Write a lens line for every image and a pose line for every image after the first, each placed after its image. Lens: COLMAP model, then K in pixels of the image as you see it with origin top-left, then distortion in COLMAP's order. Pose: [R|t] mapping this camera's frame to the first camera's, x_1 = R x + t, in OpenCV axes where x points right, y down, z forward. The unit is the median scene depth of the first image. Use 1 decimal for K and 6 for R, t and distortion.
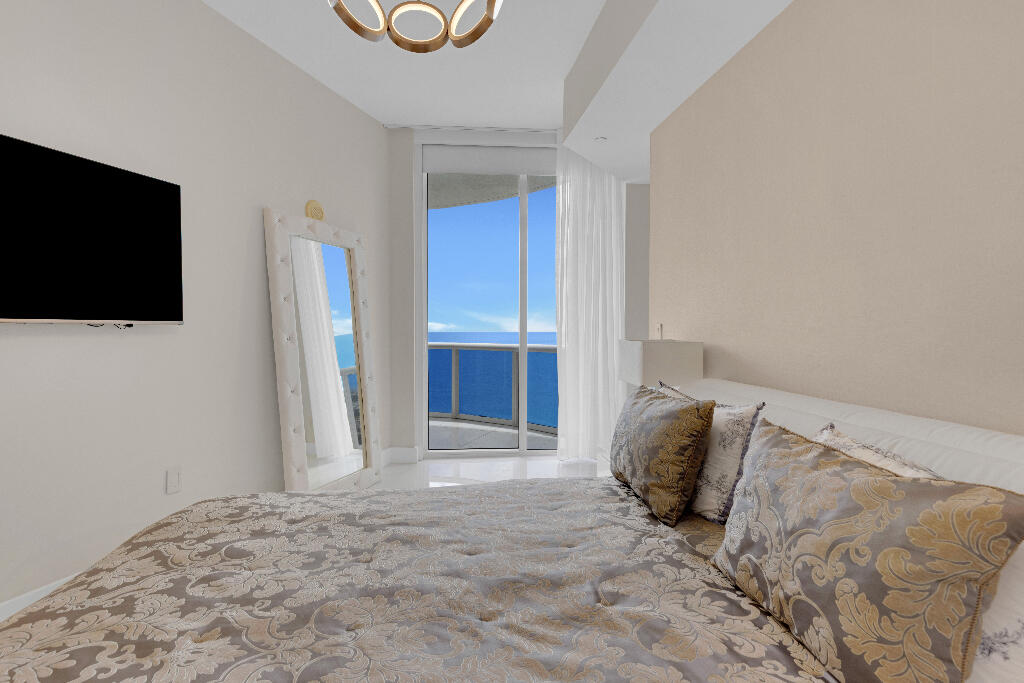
lens RADIAL K [[467.8, 0, 512.0], [0, 467.8, 341.5], [0, 0, 1]] dist [-0.000680, -0.000506]
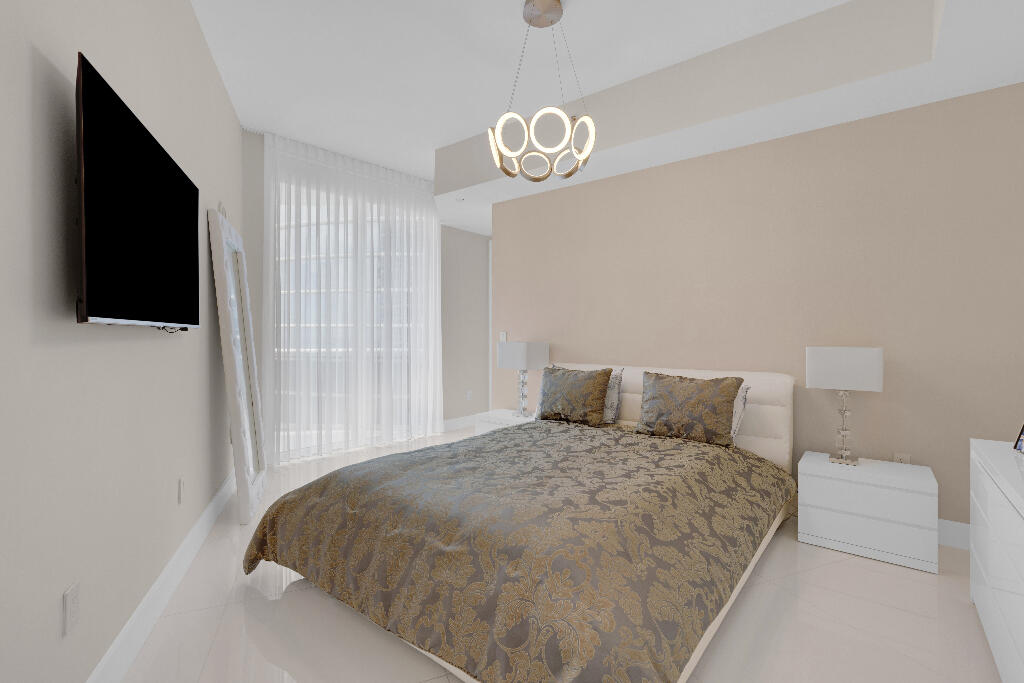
lens RADIAL K [[467.8, 0, 512.0], [0, 467.8, 341.5], [0, 0, 1]] dist [-0.000680, -0.000506]
pose [[0.734622, -0.003361, 0.678468, -1.801466], [0.013298, 0.999867, -0.009446, 0.020638], [-0.678346, 0.015962, 0.734569, -0.375693]]
